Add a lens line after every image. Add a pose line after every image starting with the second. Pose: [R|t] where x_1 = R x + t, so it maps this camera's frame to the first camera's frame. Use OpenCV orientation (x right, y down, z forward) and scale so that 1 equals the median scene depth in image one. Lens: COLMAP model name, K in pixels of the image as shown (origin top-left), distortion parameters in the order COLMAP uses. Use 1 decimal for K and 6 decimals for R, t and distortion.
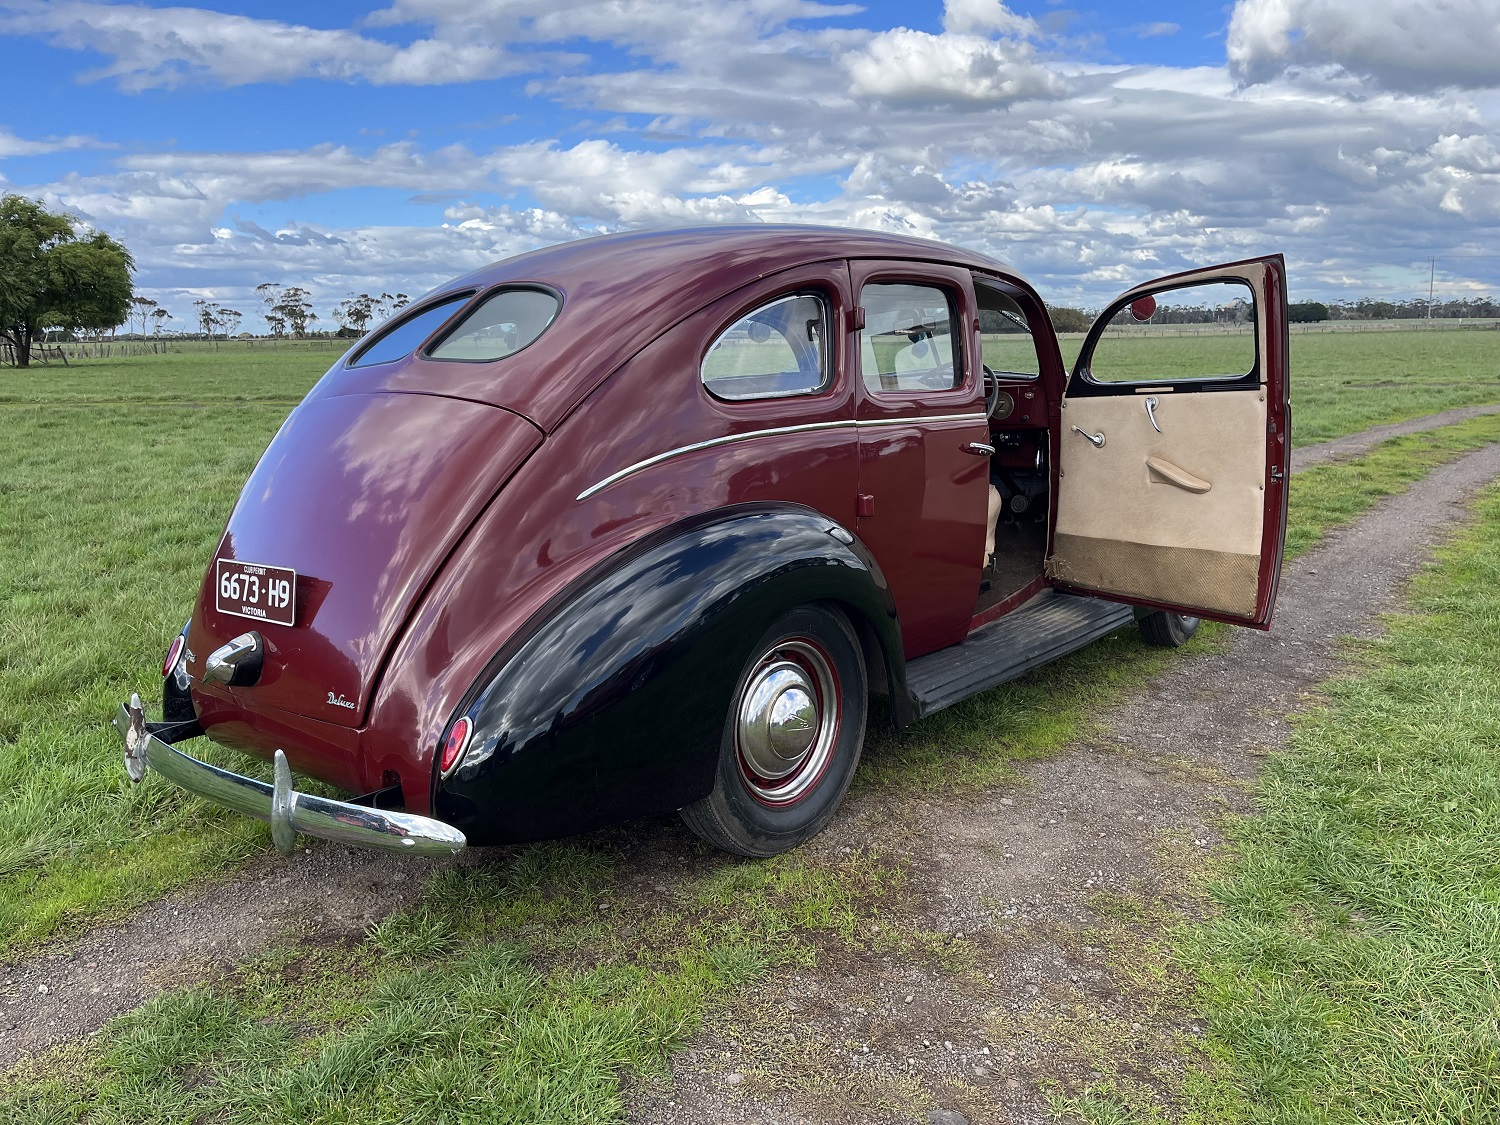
lens RADIAL K [[1149.5, 0, 764.9], [0, 1149.5, 570.9], [0, 0, 1]] dist [0.056585, -0.091390]
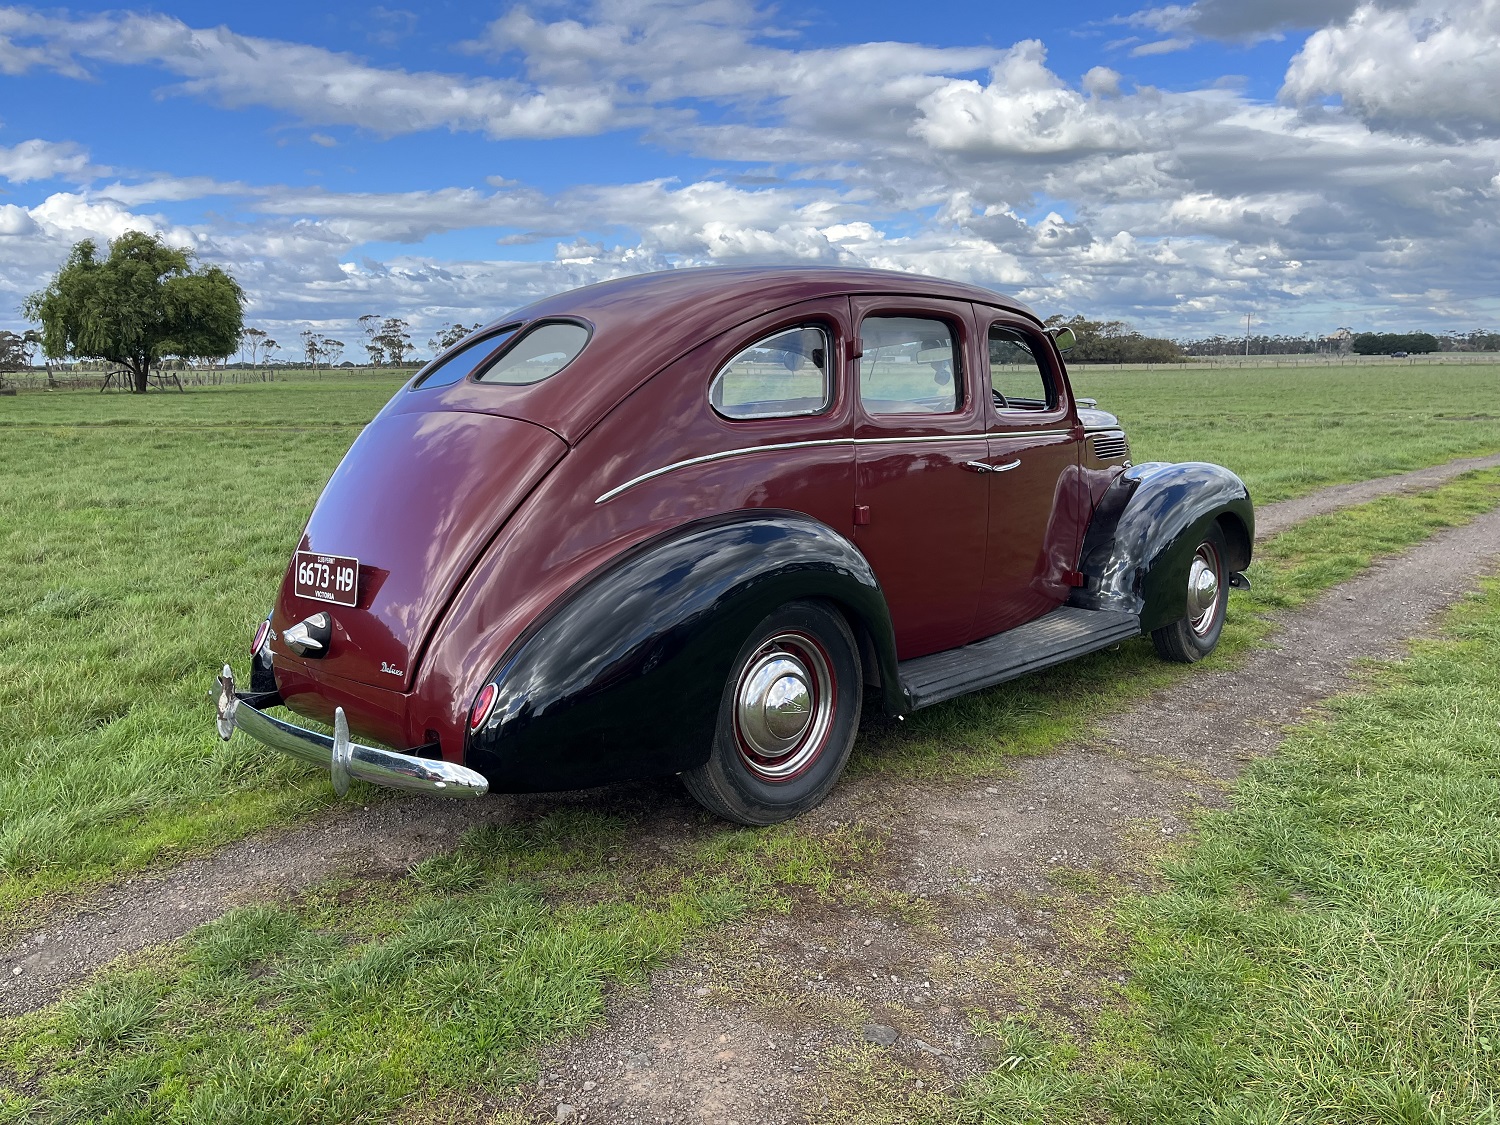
lens RADIAL K [[1149.5, 0, 748.1], [0, 1149.5, 573.9], [0, 0, 1]] dist [0.056585, -0.091390]
pose [[0.996339, 0.018039, -0.083569, 0.073566], [-0.019929, 0.999563, -0.021833, 0.026427], [0.083139, 0.023419, 0.996263, -0.116571]]
